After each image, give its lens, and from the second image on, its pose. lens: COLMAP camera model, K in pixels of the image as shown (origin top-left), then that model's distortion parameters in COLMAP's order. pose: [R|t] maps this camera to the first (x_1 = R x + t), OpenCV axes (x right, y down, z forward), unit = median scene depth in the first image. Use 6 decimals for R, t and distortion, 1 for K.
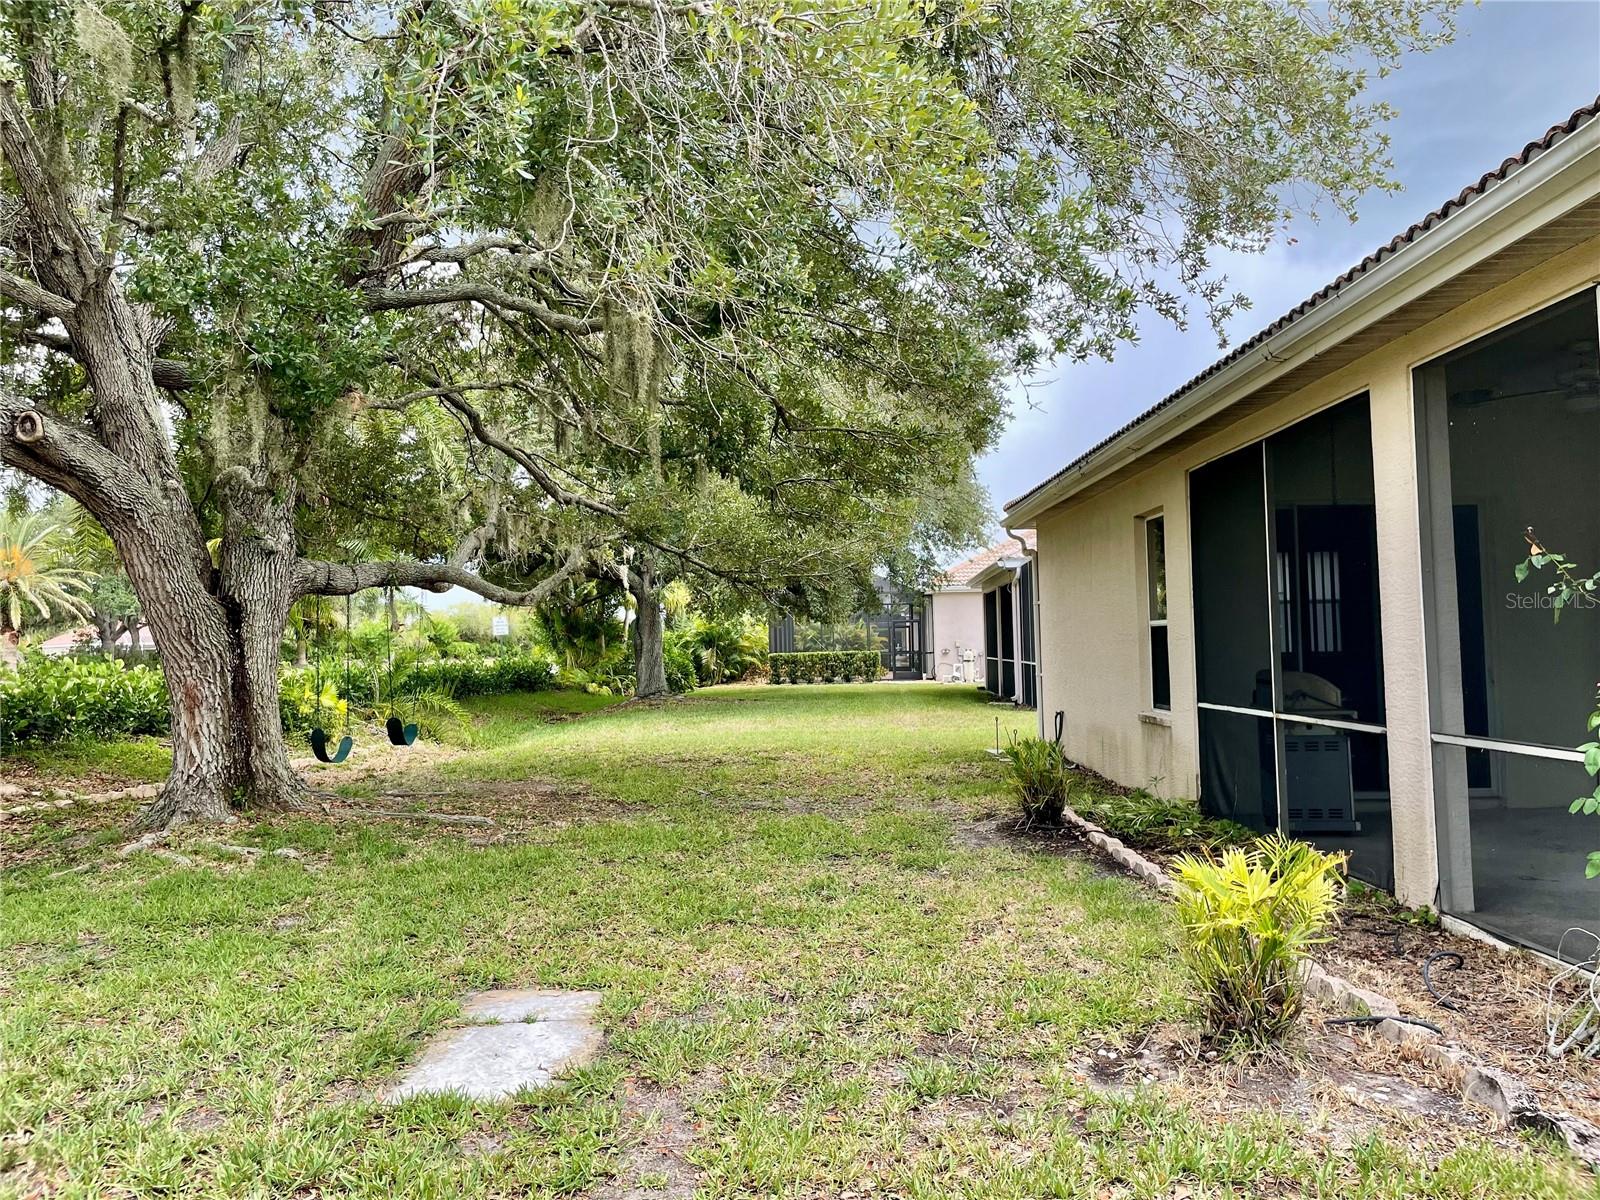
lens RADIAL K [[1226.8, 0, 805.5], [0, 1226.8, 603.8], [0, 0, 1]] dist [0.084309, -0.118875]
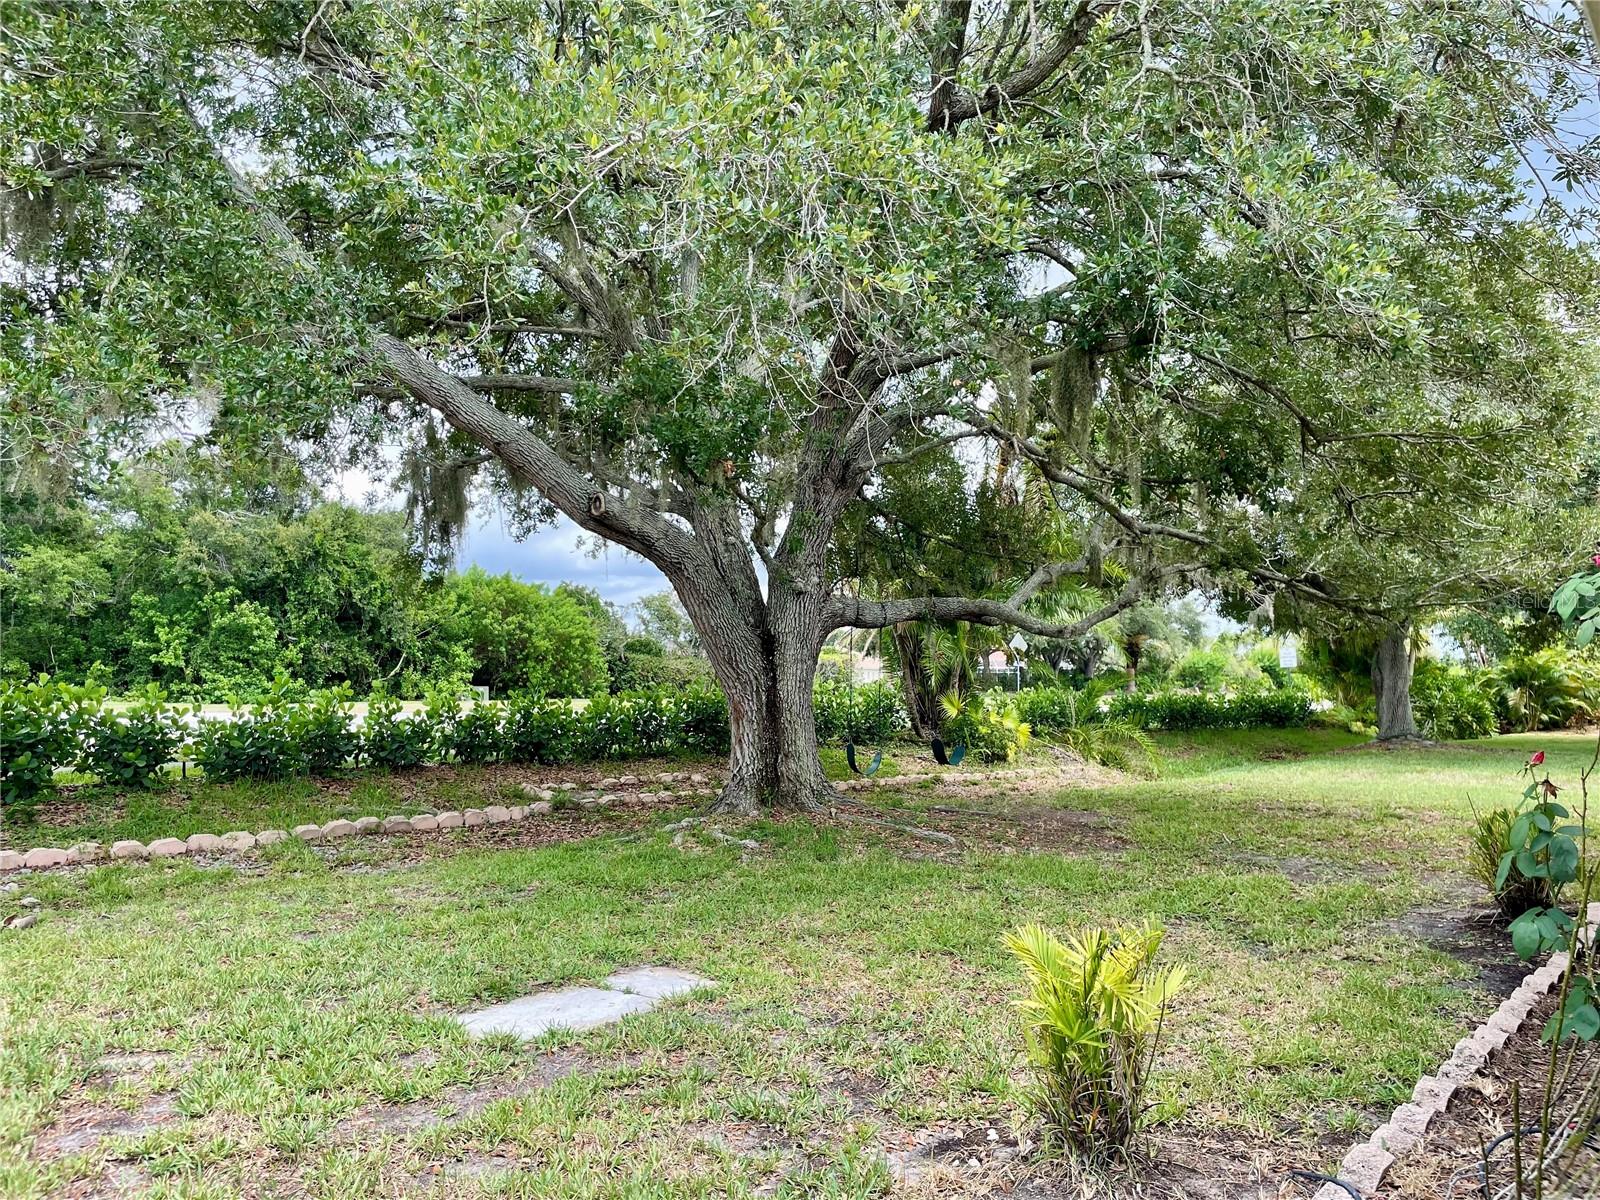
lens RADIAL K [[1226.8, 0, 805.3], [0, 1226.8, 604.3], [0, 0, 1]] dist [0.084309, -0.118875]
pose [[0.769655, -0.012311, -0.638342, 0.267423], [-0.002459, 0.999749, -0.022247, -0.003298], [0.638456, 0.018692, 0.769432, 0.078281]]
